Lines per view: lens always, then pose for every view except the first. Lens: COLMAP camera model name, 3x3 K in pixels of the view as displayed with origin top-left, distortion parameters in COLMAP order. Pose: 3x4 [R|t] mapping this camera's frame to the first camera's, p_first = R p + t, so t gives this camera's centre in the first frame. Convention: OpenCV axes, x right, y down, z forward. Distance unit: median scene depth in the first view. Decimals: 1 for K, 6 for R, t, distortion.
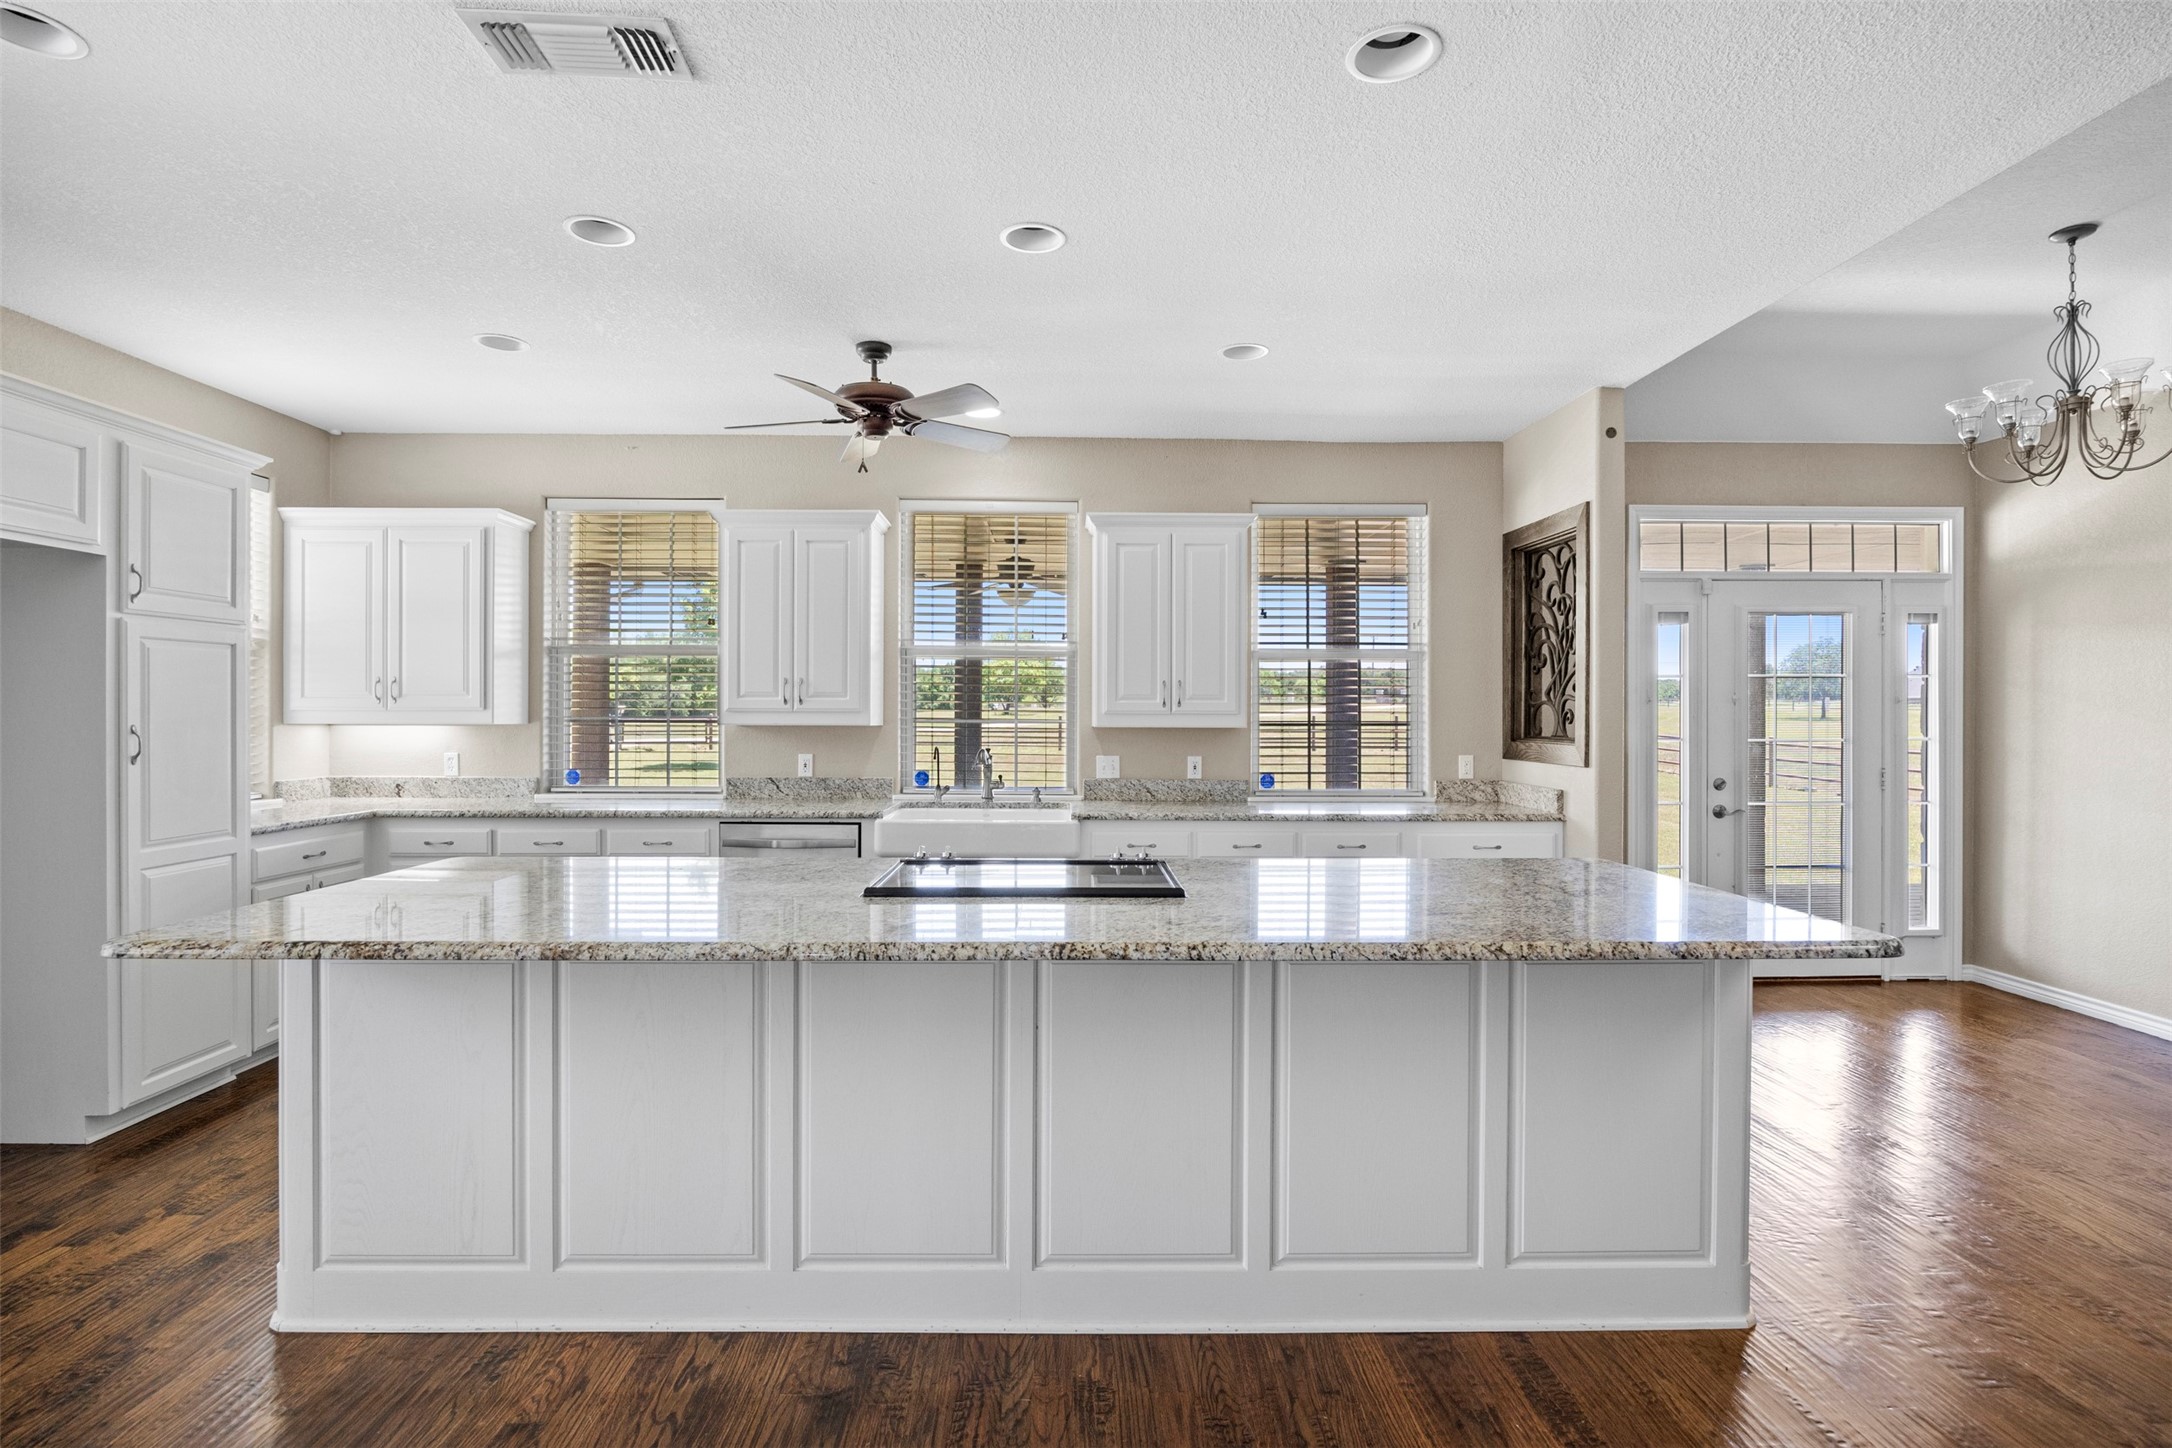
lens RADIAL K [[1048.3, 0, 1079.7], [0, 1048.3, 714.8], [0, 0, 1]] dist [-0.021848, -0.000216]
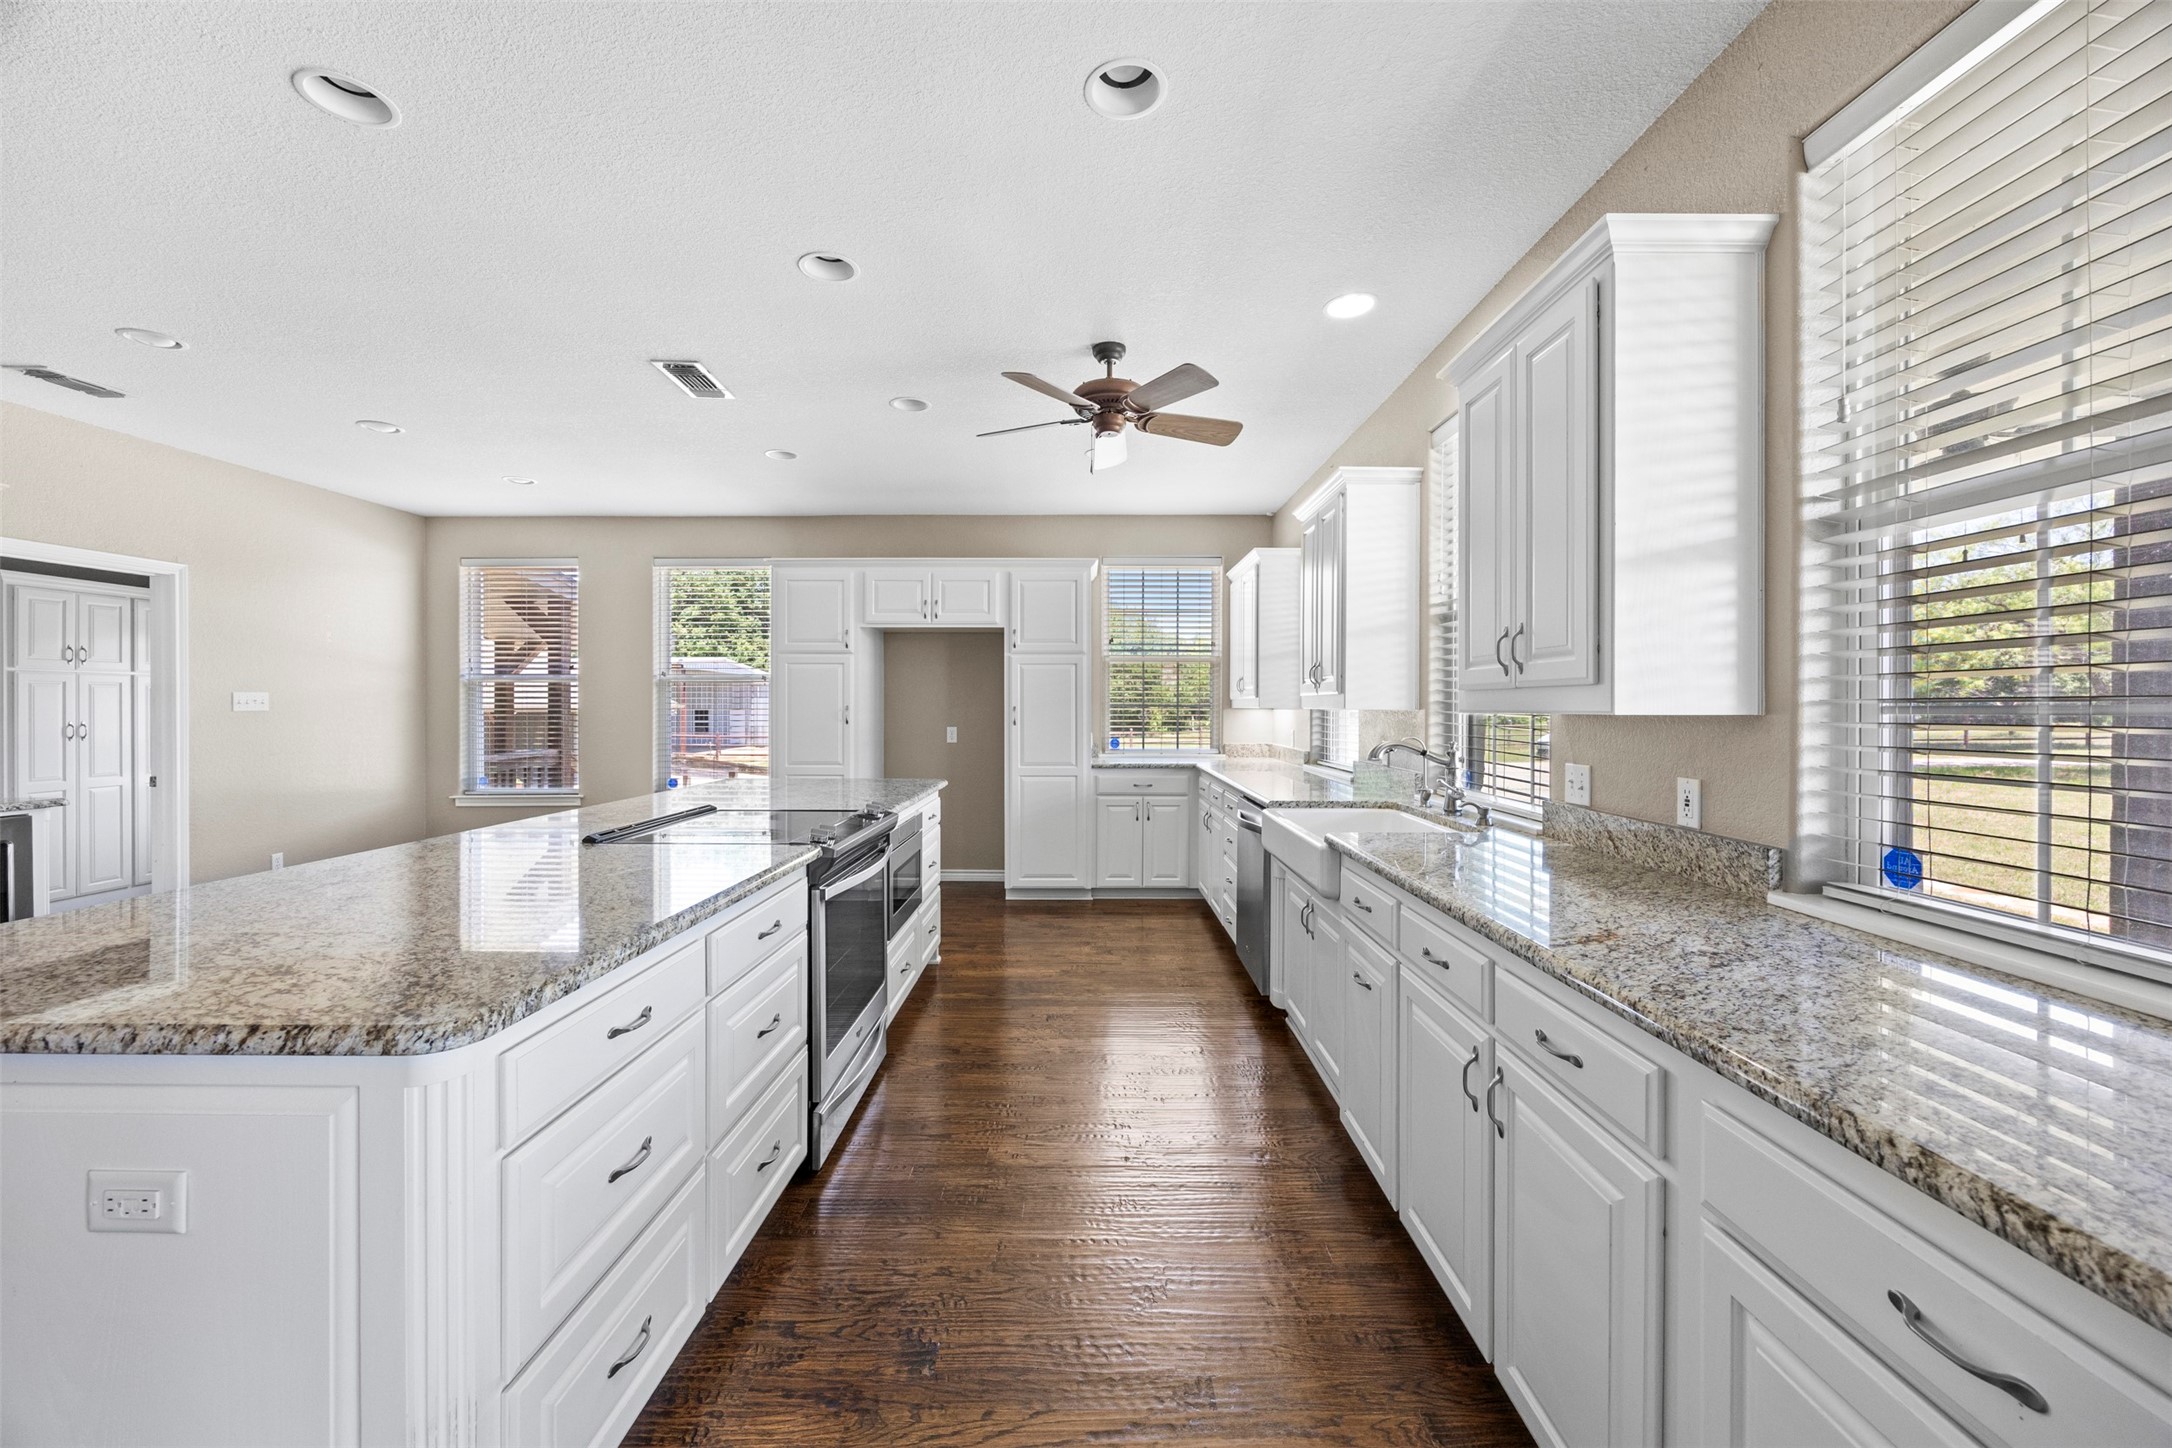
lens RADIAL K [[830.3, 0, 1084.9], [0, 830.3, 711.3], [0, 0, 1]] dist [-0.001696, -0.000818]
pose [[-0.029772, 0.002979, -0.999552, 0.492450], [0.001620, 0.999994, 0.002933, 0.009182], [0.999555, -0.001532, -0.029777, 0.763218]]
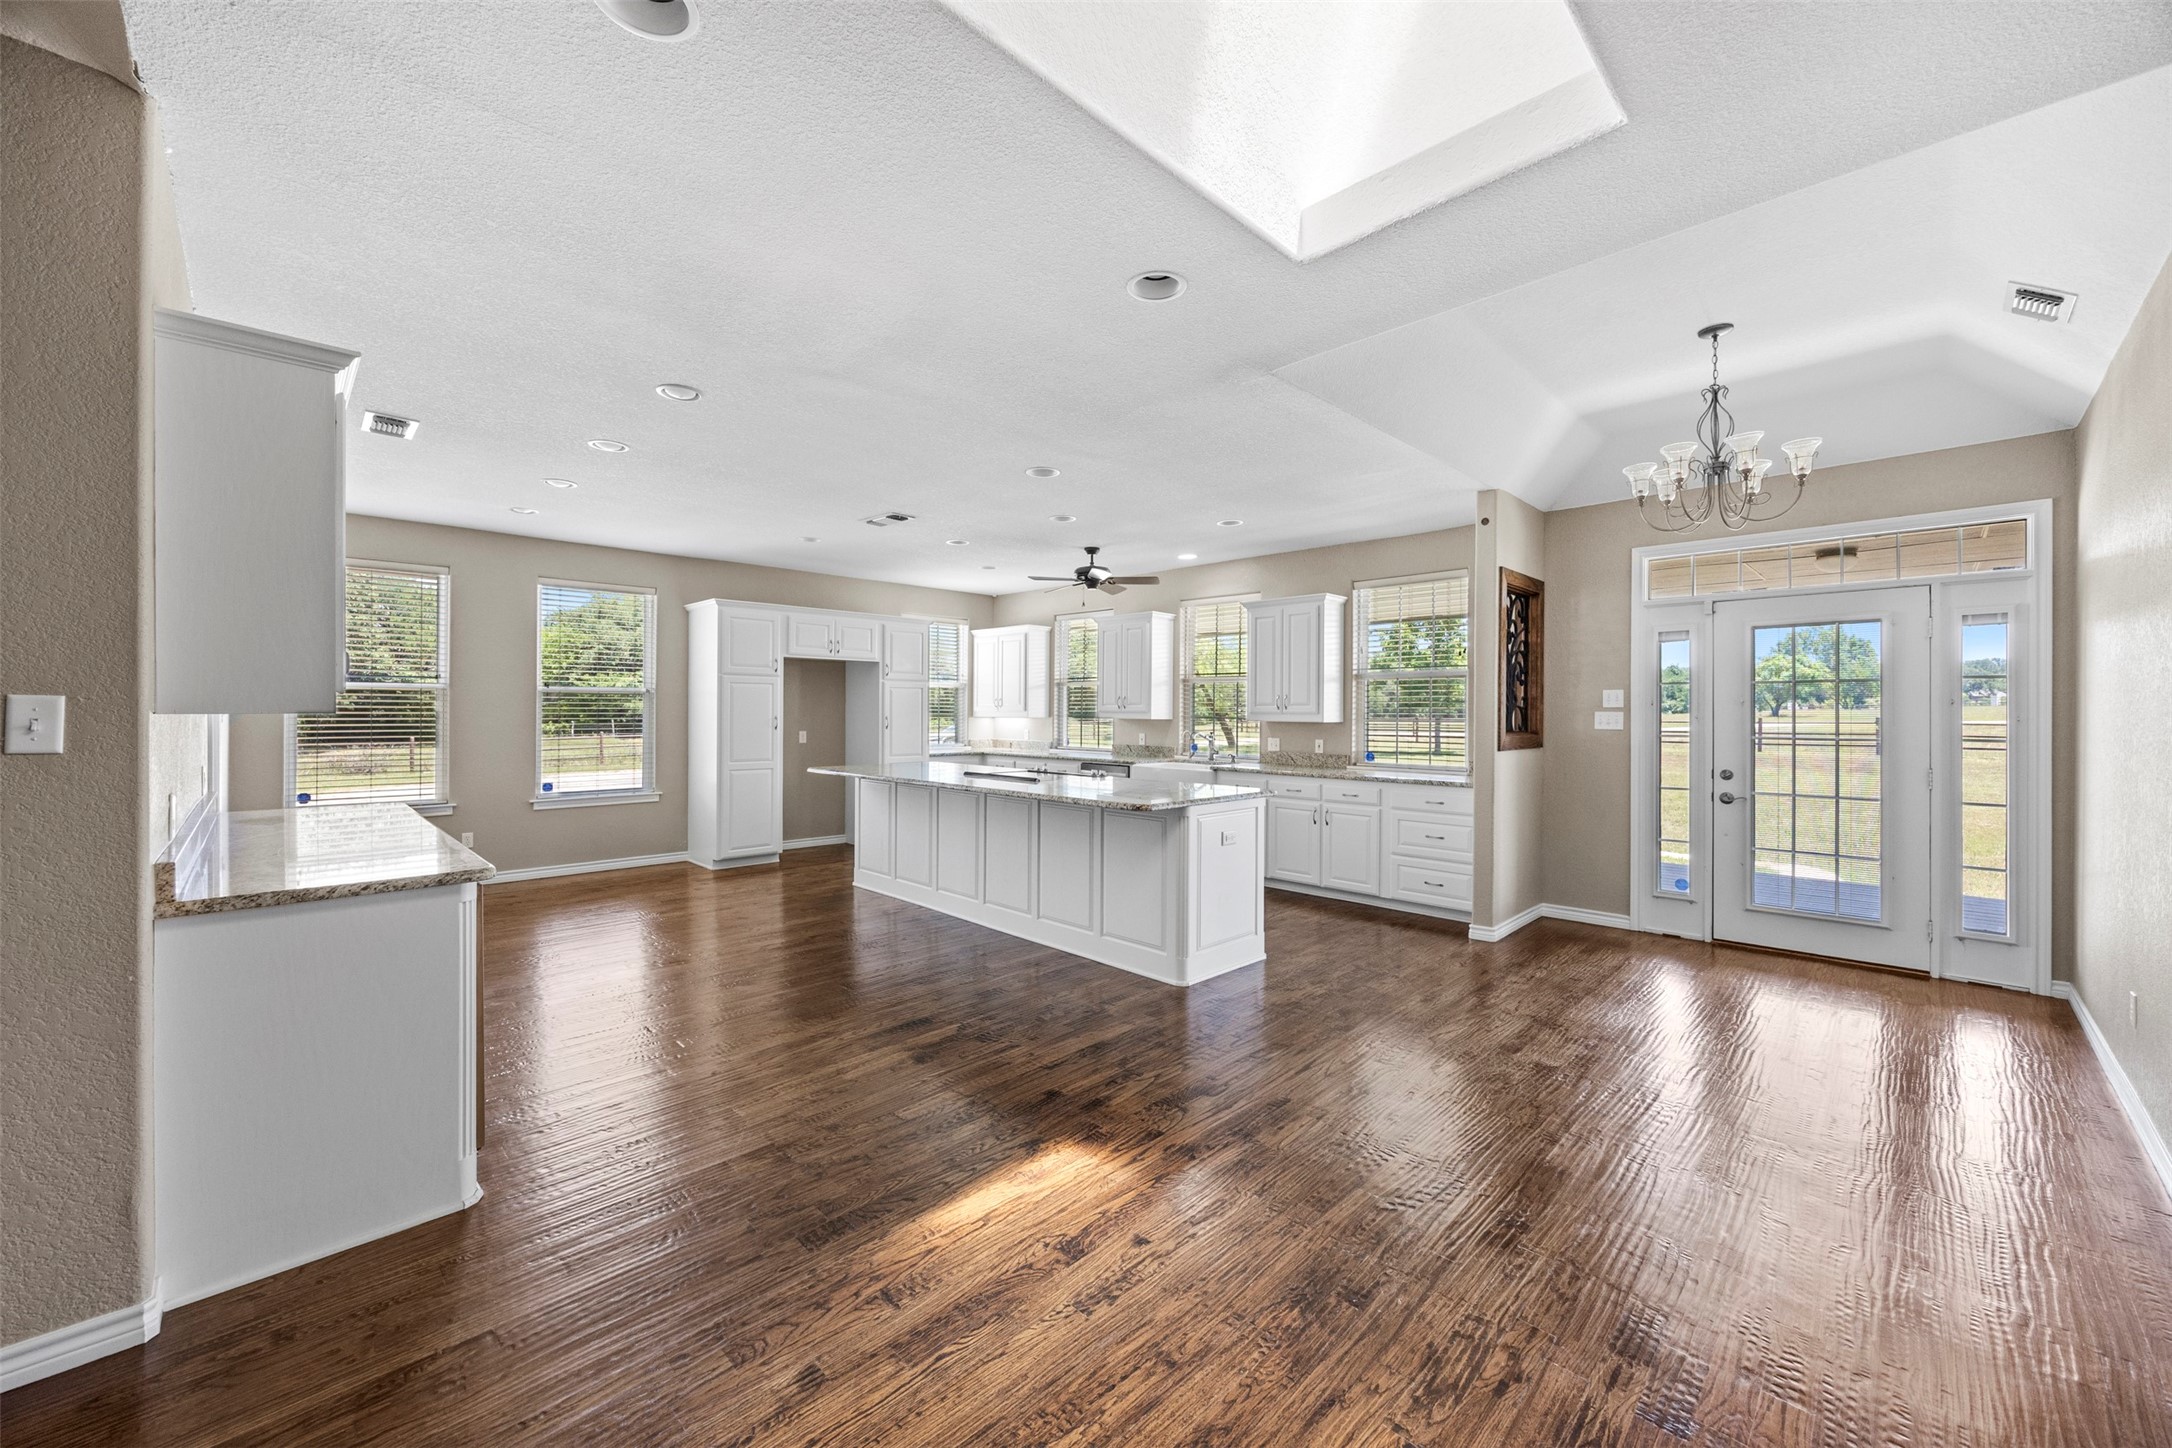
lens RADIAL K [[830.3, 0, 1082.8], [0, 830.3, 721.7], [0, 0, 1]] dist [-0.001696, -0.000818]
pose [[0.687380, 0.009710, -0.726233, 0.825040], [-0.000143, 0.999912, 0.013234, -0.005998], [0.726298, -0.008993, 0.687321, -0.179195]]
